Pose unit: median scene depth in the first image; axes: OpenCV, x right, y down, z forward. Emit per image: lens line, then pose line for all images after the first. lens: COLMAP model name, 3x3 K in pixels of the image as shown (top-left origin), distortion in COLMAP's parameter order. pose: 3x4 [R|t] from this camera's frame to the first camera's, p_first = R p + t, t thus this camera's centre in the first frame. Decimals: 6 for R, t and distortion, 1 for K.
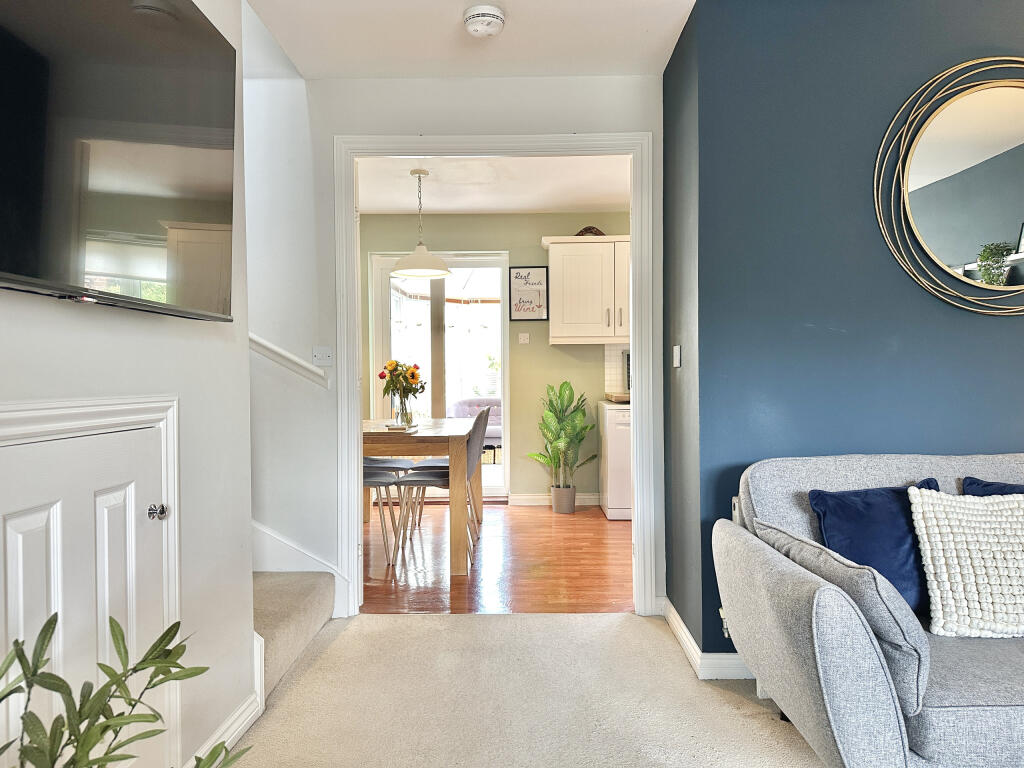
lens RADIAL K [[704.6, 0, 519.1], [0, 704.6, 398.0], [0, 0, 1]] dist [0.032314, -0.067584]
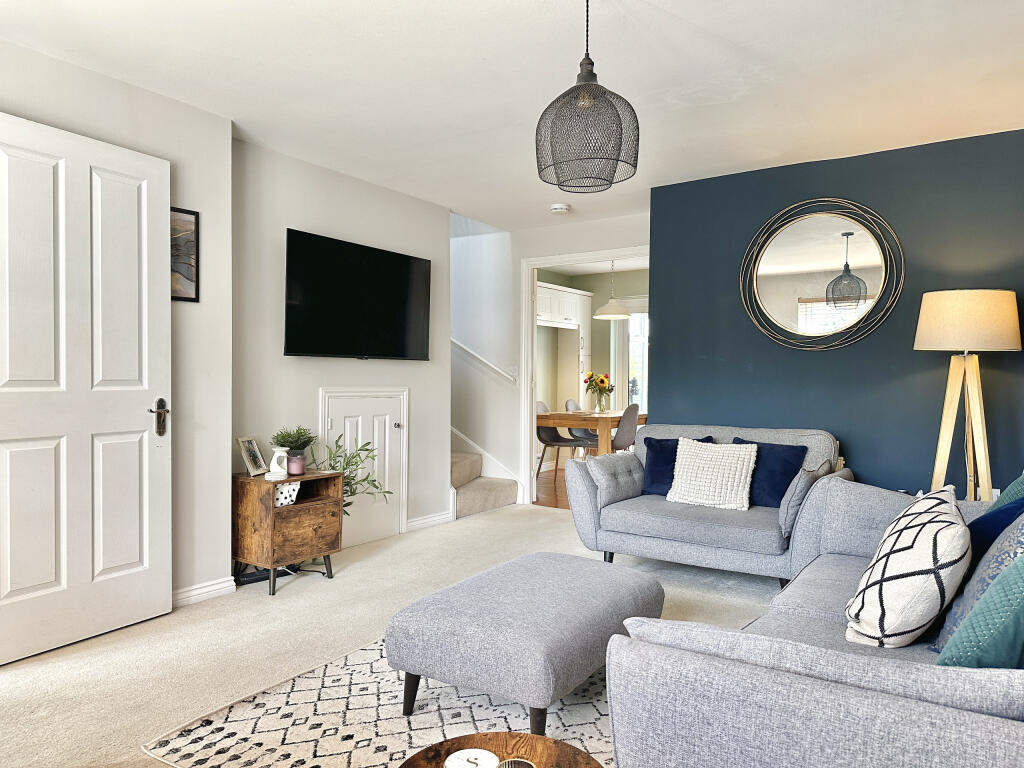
lens RADIAL K [[717.0, 0, 512.0], [0, 717.0, 384.0], [0, 0, 1]] dist [-0.009060, -0.004061]
pose [[0.824904, 0.015472, -0.565060, 0.772686], [-0.028532, 0.999491, -0.014285, 0.007269], [0.564552, 0.027906, 0.824926, -0.597314]]
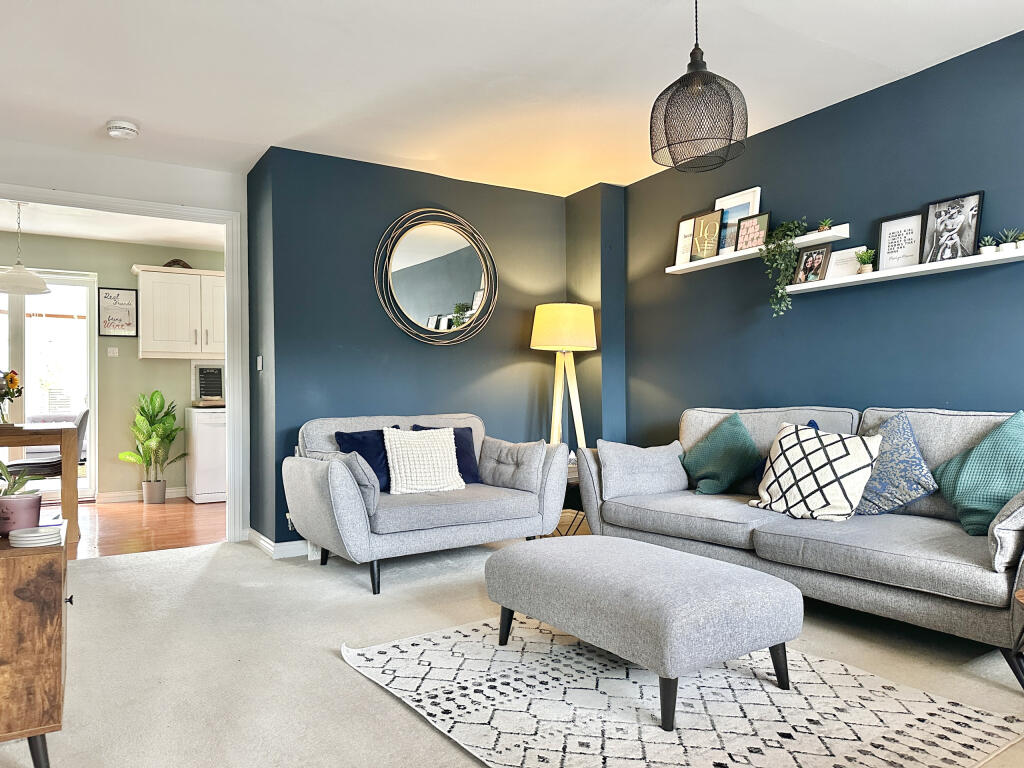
lens RADIAL K [[704.6, 0, 519.1], [0, 704.6, 398.0], [0, 0, 1]] dist [0.032314, -0.067584]
pose [[0.834669, 0.002844, 0.550744, -0.128752], [0.019095, 0.999236, -0.034099, 0.067860], [-0.550420, 0.038978, 0.833977, -0.501686]]
